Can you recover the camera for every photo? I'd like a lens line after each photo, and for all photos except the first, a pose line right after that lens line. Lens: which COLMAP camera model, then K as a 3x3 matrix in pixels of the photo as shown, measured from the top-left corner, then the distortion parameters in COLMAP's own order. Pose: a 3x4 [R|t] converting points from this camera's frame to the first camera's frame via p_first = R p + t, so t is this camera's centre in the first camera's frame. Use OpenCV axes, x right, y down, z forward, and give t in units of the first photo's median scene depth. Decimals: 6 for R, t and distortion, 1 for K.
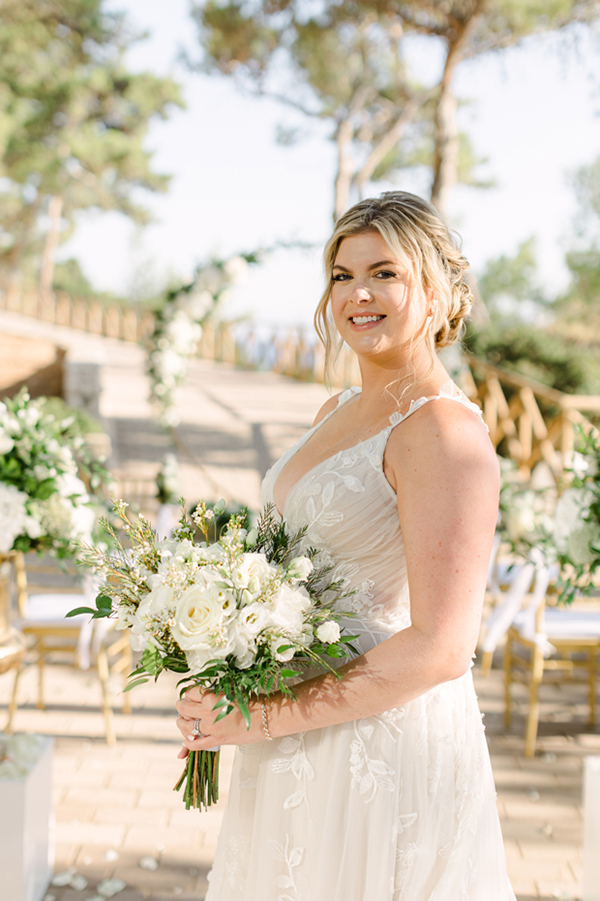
lens RADIAL K [[1274.2, 0, 300.0], [0, 1274.2, 450.5], [0, 0, 1]] dist [0.024970, -0.007130]
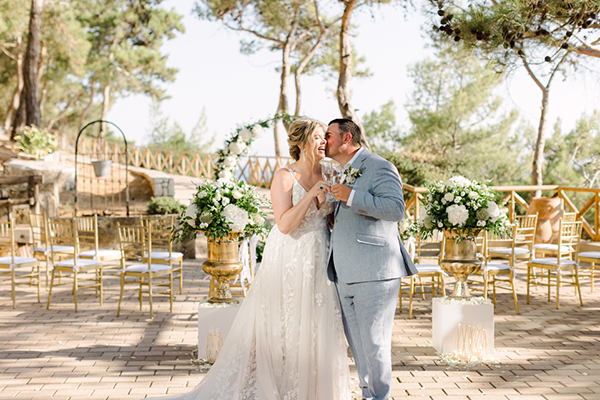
lens RADIAL K [[848.5, 0, 300.0], [0, 848.5, 200.0], [0, 0, 1]] dist [0.024970, -0.007130]
pose [[0.996609, -0.031758, 0.075908, -0.054672], [0.035253, 0.998358, -0.045160, 0.023069], [-0.074349, 0.047683, 0.996092, -0.232333]]
